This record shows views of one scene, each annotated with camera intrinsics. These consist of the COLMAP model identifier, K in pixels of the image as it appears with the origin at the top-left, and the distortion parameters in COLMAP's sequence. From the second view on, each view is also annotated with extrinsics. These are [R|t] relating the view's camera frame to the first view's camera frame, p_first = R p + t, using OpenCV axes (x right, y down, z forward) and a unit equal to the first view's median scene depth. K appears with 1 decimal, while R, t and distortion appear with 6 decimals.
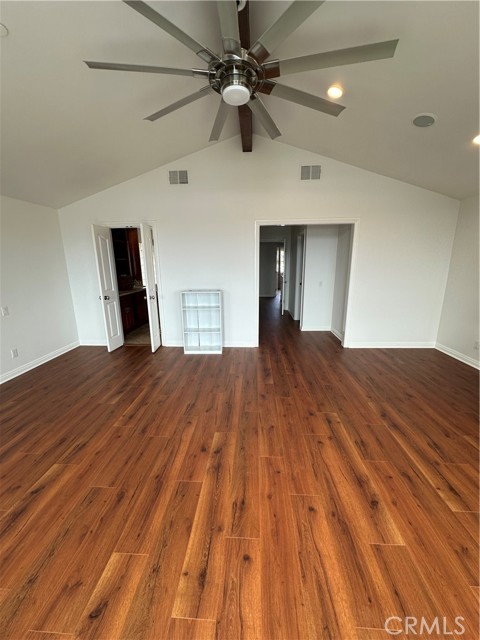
lens RADIAL K [[254.3, 0, 241.1], [0, 254.3, 320.4], [0, 0, 1]] dist [-0.001412, -0.000560]
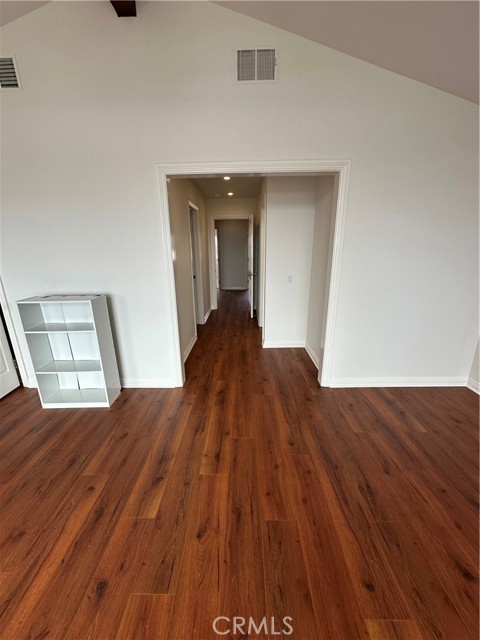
lens RADIAL K [[254.3, 0, 239.2], [0, 254.3, 321.0], [0, 0, 1]] dist [-0.001412, -0.000560]
pose [[0.999122, -0.011697, 0.040237, 0.244408], [0.009582, 0.998582, 0.052360, -0.110575], [-0.040793, -0.051929, 0.997817, 0.534210]]
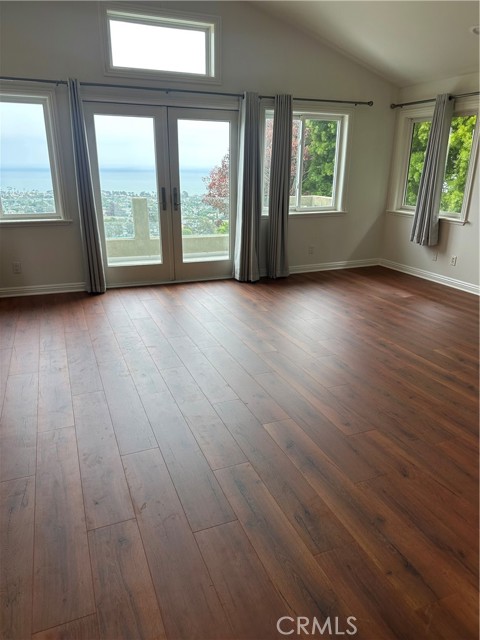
lens RADIAL K [[452.4, 0, 239.0], [0, 452.4, 322.9], [0, 0, 1]] dist [0.013172, 0.000703]
pose [[-0.902888, 0.146800, -0.404033, 0.436911], [-0.096372, 0.846837, 0.523049, -0.308632], [0.418934, 0.511192, -0.750451, 1.408489]]
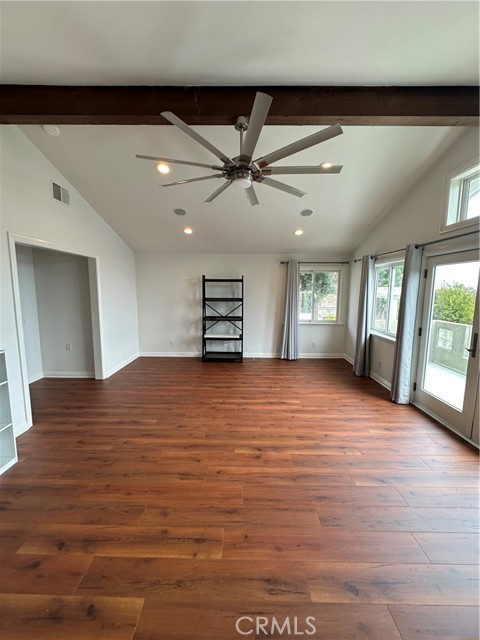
lens RADIAL K [[254.3, 0, 238.9], [0, 254.3, 318.9], [0, 0, 1]] dist [-0.001412, -0.000560]
pose [[-0.043437, -0.104044, 0.993624, -0.751882], [0.221739, 0.968752, 0.111133, -0.149588], [-0.974138, 0.225152, -0.019009, 0.594726]]
